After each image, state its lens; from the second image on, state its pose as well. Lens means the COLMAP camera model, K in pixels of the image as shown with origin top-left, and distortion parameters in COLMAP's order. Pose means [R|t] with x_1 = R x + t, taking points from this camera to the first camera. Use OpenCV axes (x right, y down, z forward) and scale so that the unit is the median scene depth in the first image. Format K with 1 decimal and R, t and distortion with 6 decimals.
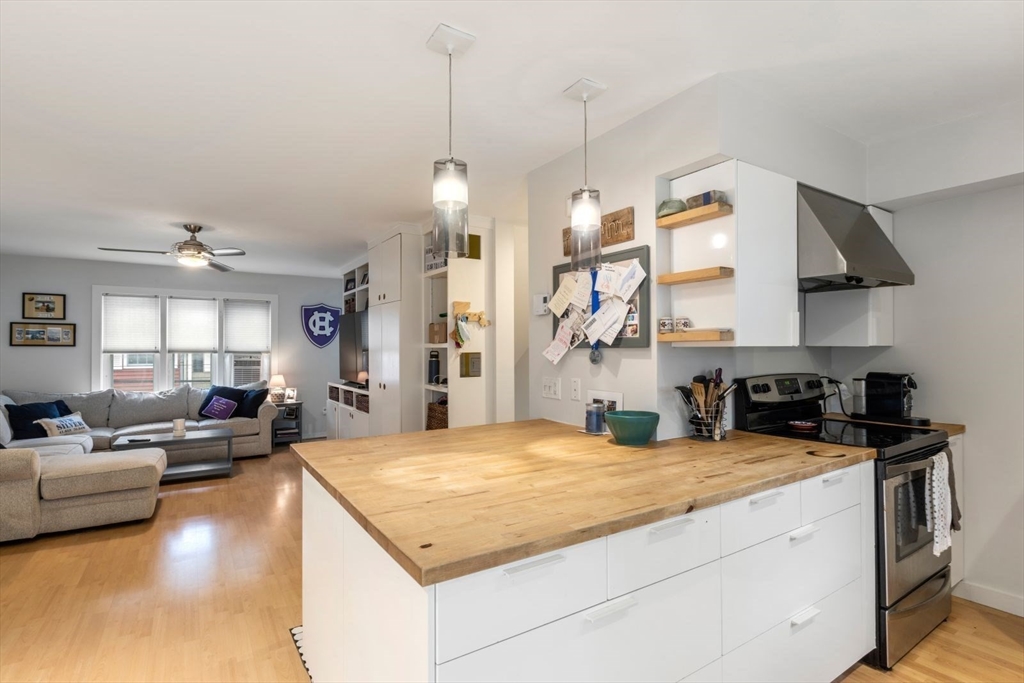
lens RADIAL K [[491.7, 0, 508.8], [0, 491.7, 345.4], [0, 0, 1]] dist [-0.002292, -0.000366]
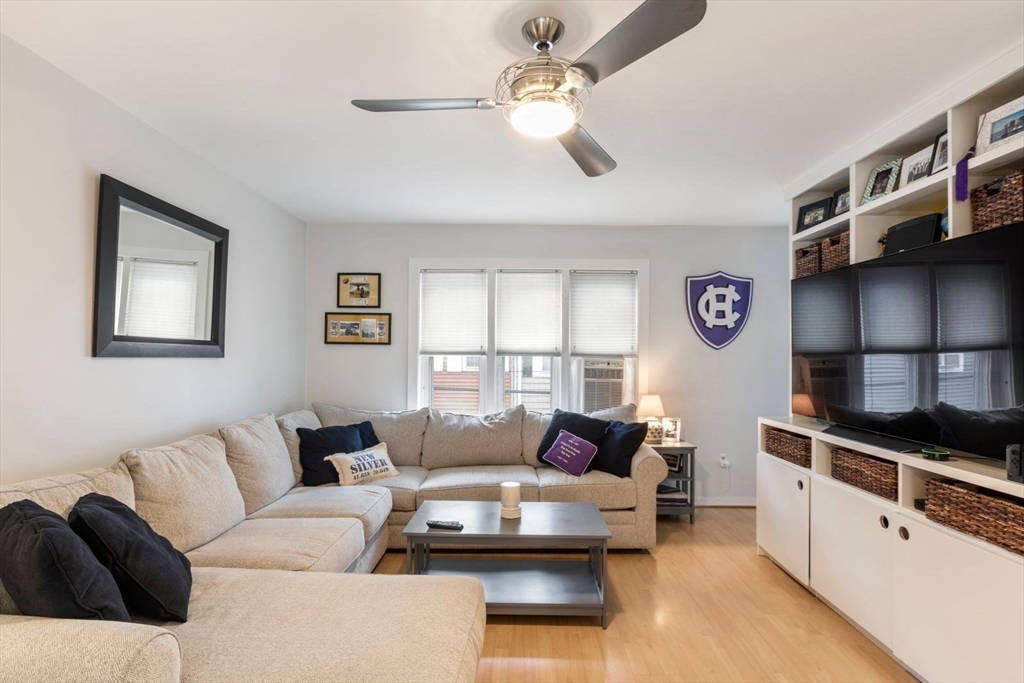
lens RADIAL K [[460.9, 0, 509.8], [0, 460.9, 339.0], [0, 0, 1]] dist [0.000413, 0.000092]
pose [[0.831015, -0.009862, -0.556162, -0.341268], [-0.004711, 0.999682, -0.024767, 0.009113], [0.556229, 0.023202, 0.830705, 0.505279]]
